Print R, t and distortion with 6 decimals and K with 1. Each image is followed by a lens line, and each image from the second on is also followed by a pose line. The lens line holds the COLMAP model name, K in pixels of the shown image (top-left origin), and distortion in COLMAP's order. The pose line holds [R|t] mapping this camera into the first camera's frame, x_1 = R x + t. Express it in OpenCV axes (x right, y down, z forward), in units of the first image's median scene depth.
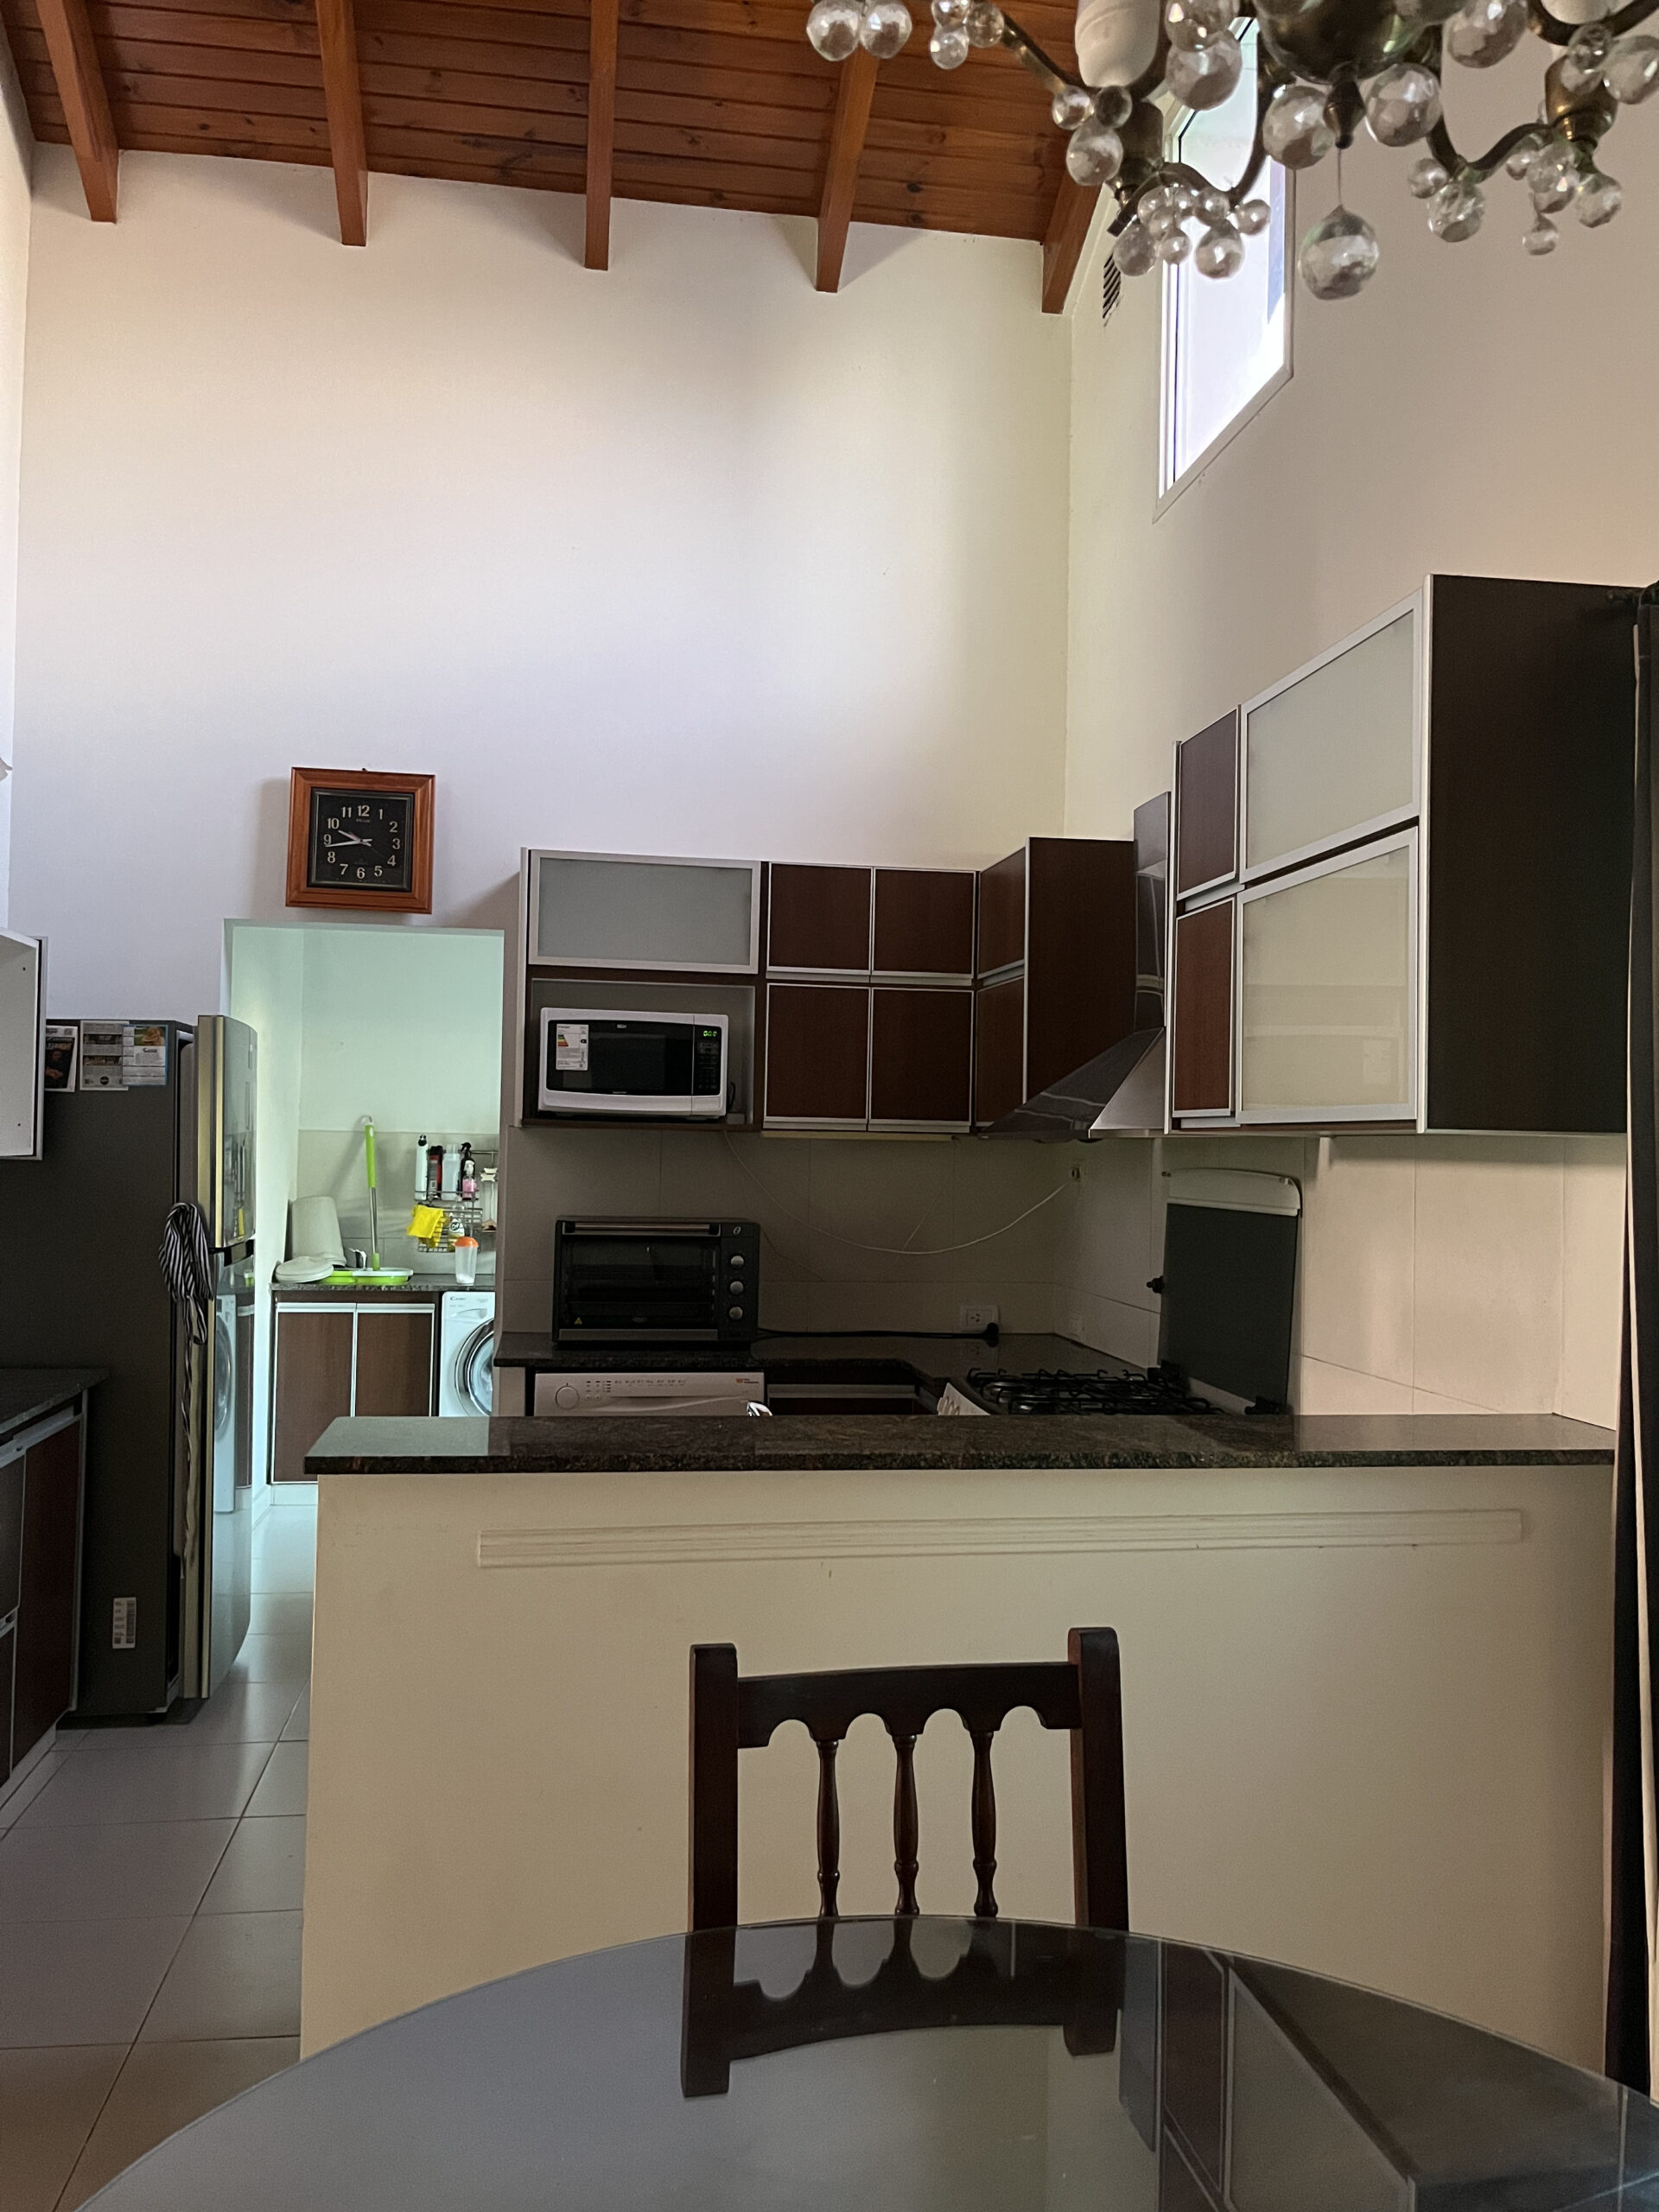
lens RADIAL K [[1676.5, 0, 822.6], [0, 1676.5, 1109.4], [0, 0, 1]] dist [0.064405, -0.093589]
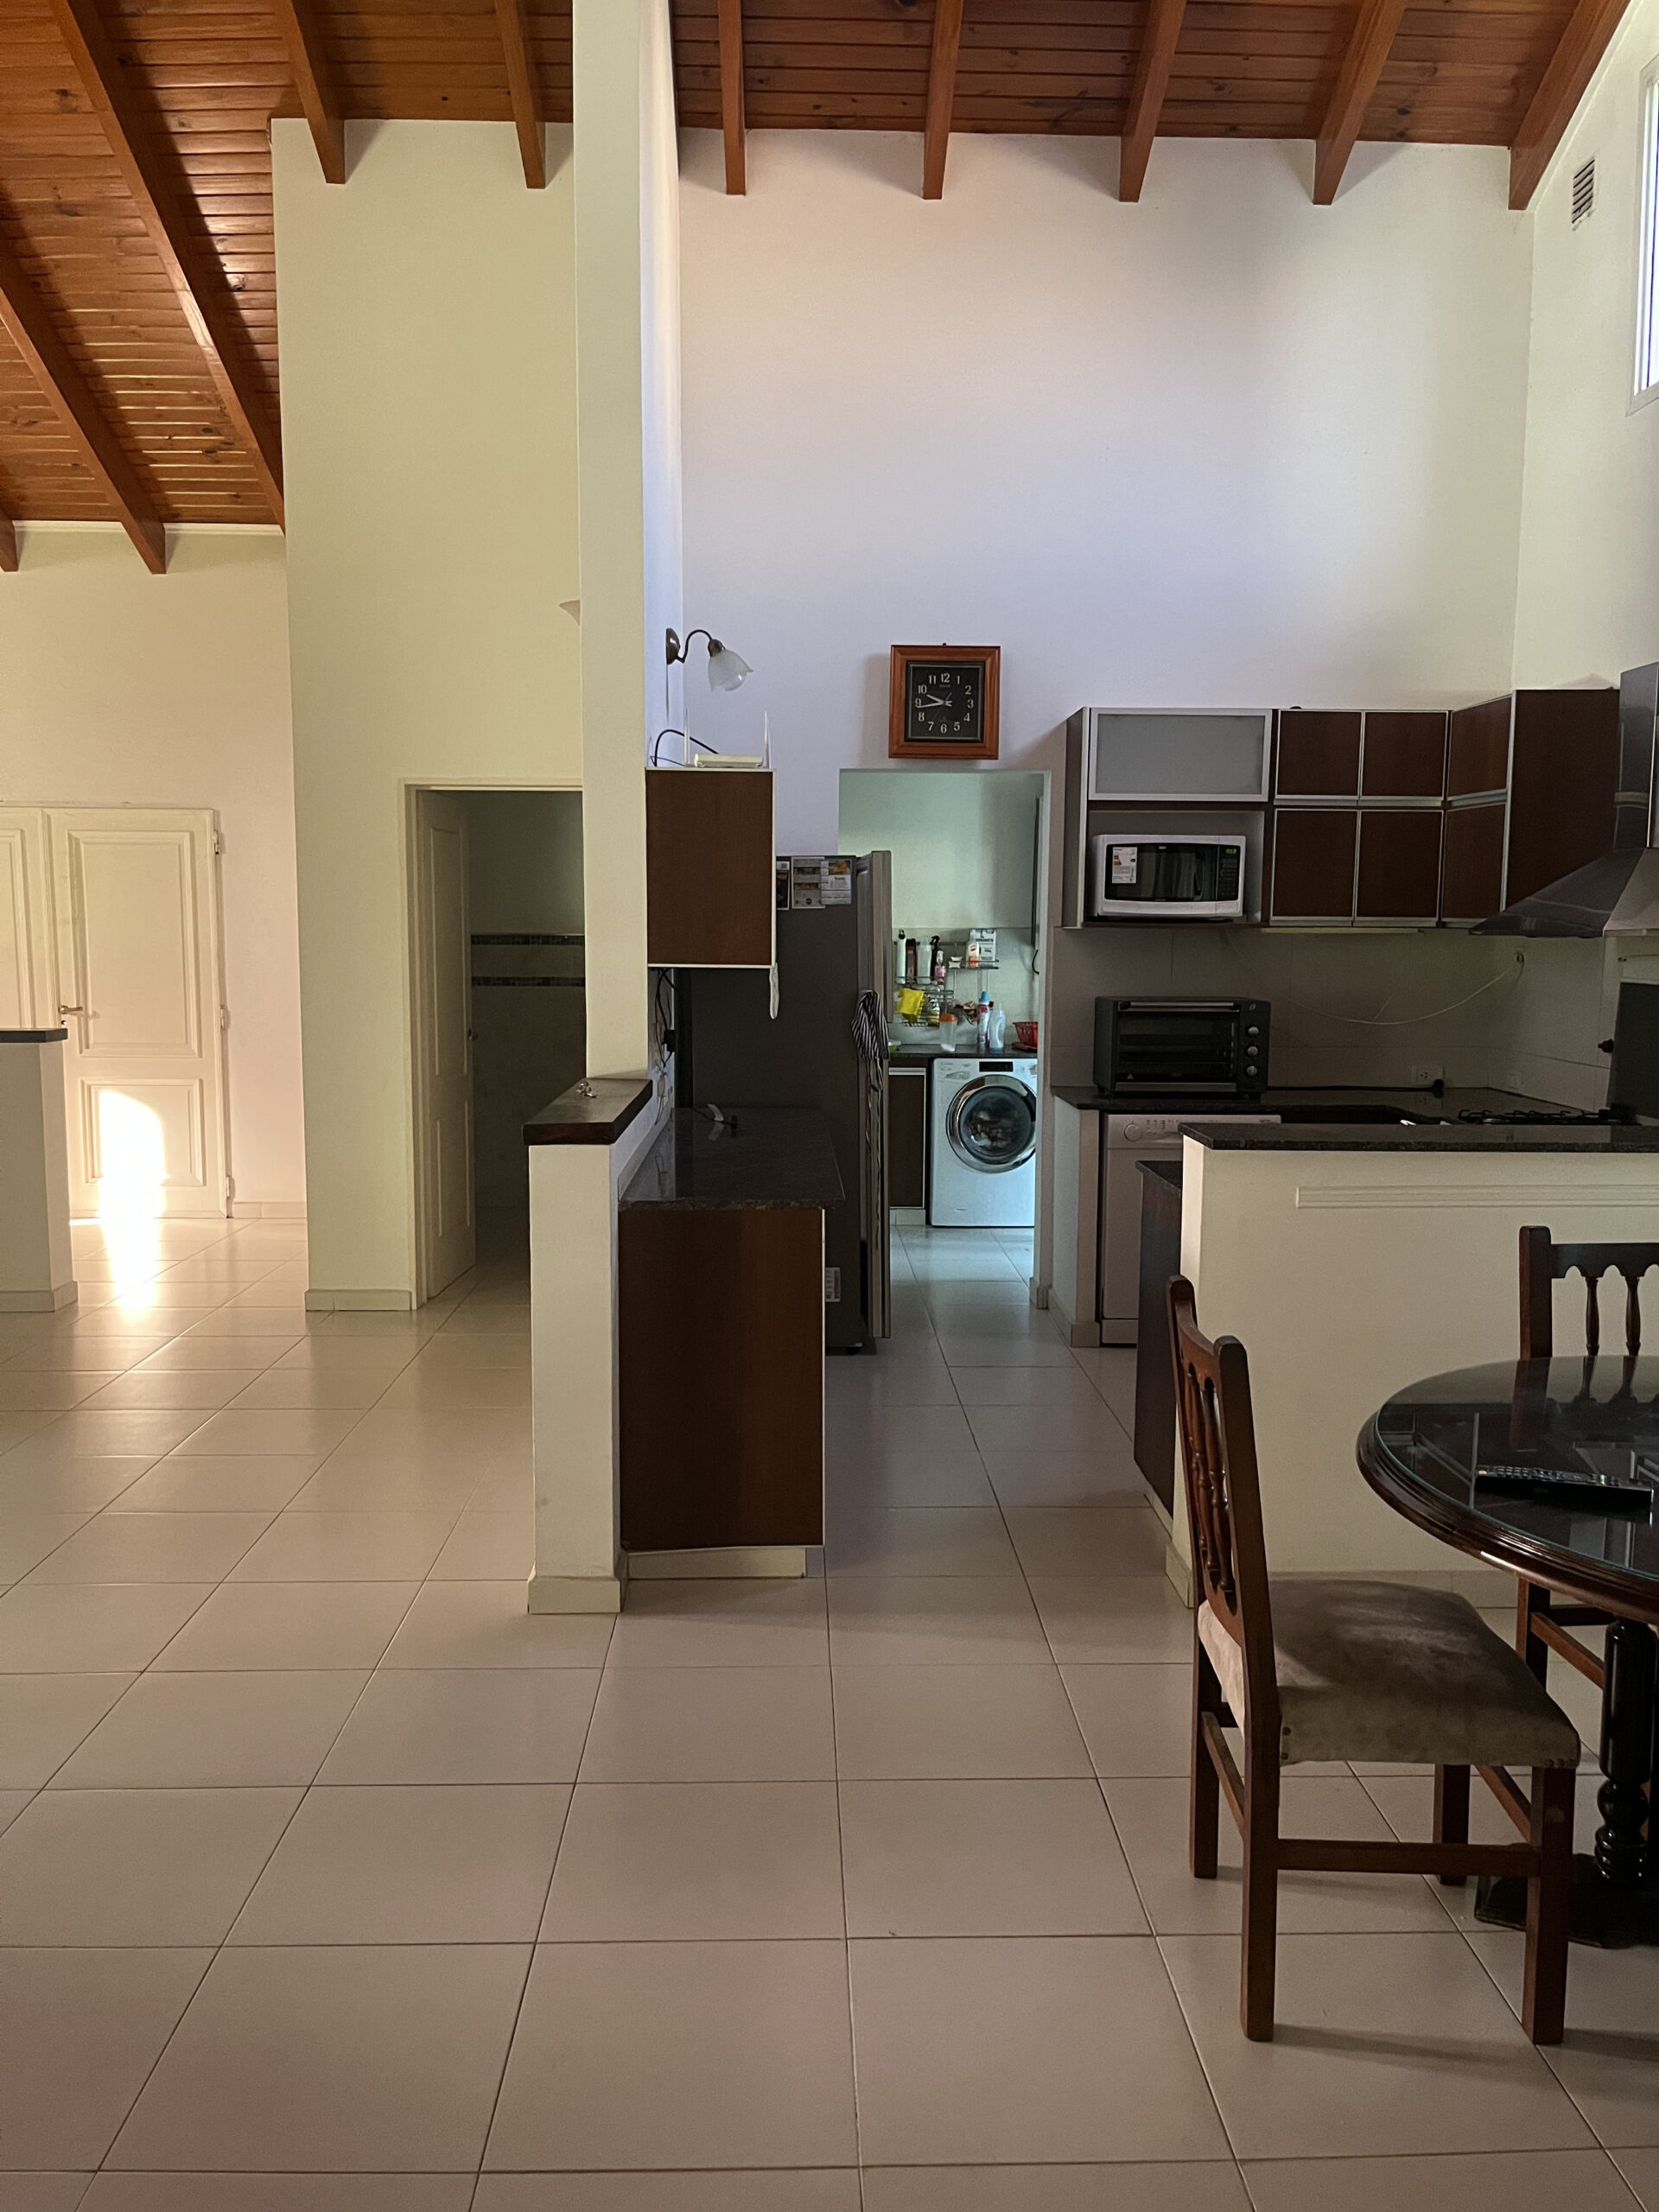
lens RADIAL K [[1676.5, 0, 836.9], [0, 1676.5, 1122.5], [0, 0, 1]] dist [0.064405, -0.093589]
pose [[0.992188, 0.001204, -0.124747, -0.203141], [0.016333, 0.990093, 0.139459, -0.024900], [0.123679, -0.140407, 0.982339, -0.315617]]
